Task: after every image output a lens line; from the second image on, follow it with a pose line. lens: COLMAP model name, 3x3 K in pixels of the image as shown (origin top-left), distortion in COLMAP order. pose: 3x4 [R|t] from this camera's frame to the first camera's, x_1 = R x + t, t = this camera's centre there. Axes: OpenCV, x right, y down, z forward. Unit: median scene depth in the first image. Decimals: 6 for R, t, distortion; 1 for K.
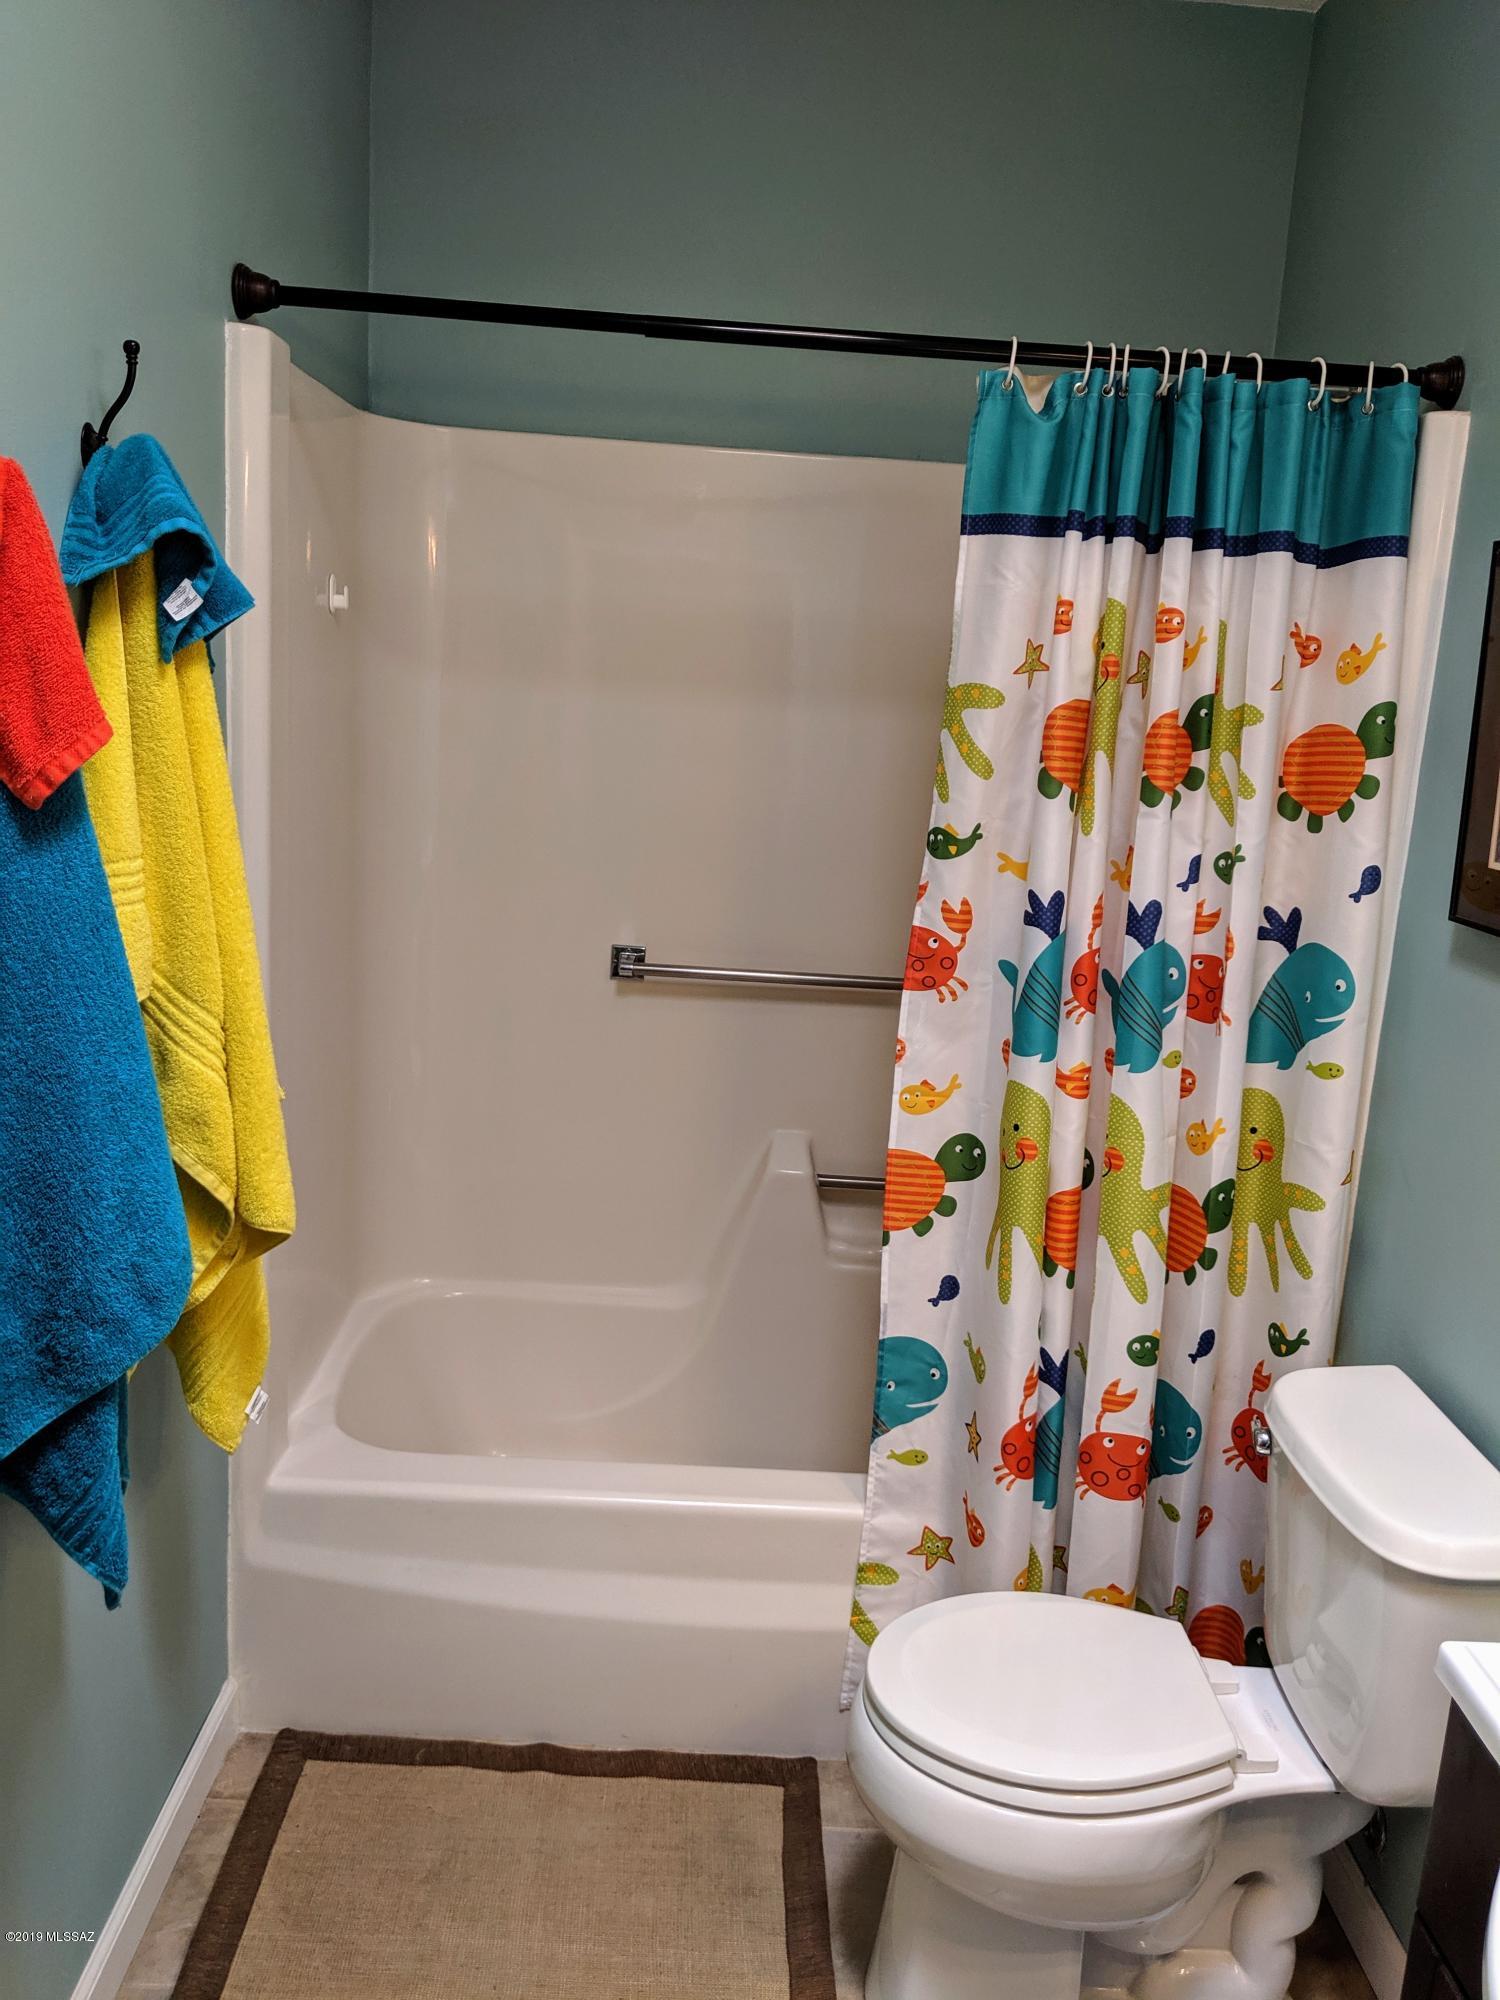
lens RADIAL K [[1594.1, 0, 759.2], [0, 1594.1, 954.0], [0, 0, 1]] dist [0.083064, -0.165529]
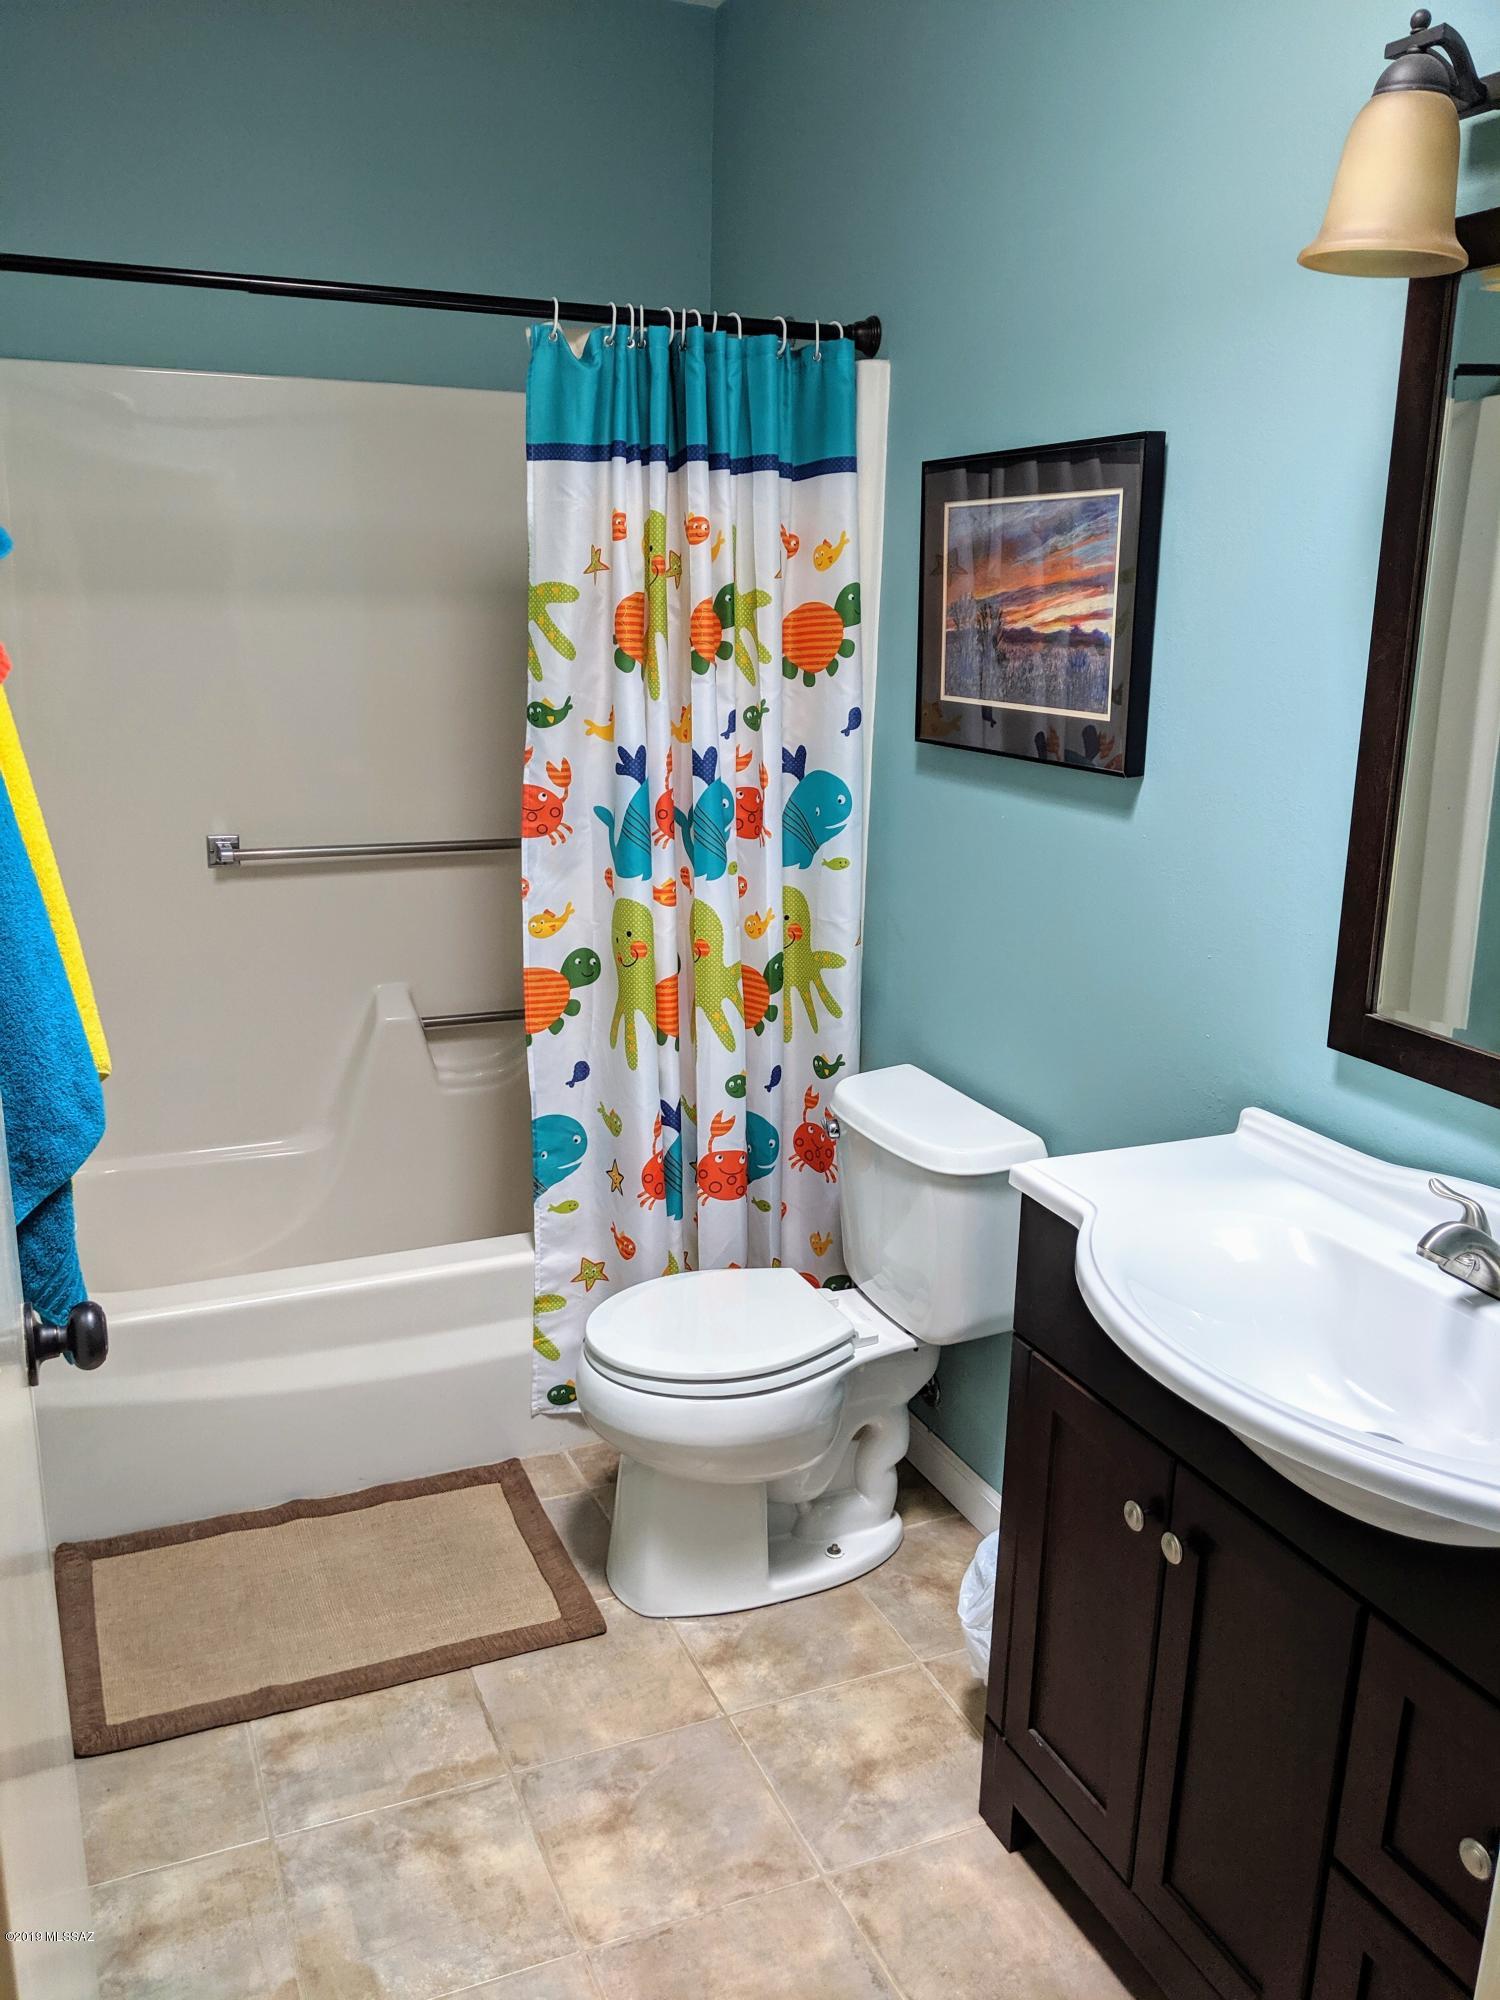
lens RADIAL K [[1594.1, 0, 737.3], [0, 1594.1, 984.1], [0, 0, 1]] dist [0.083064, -0.165529]
pose [[0.924969, -0.137498, 0.354298, -0.216093], [0.108276, 0.988964, 0.101126, 0.028379], [-0.364292, -0.055176, 0.929649, -0.224798]]
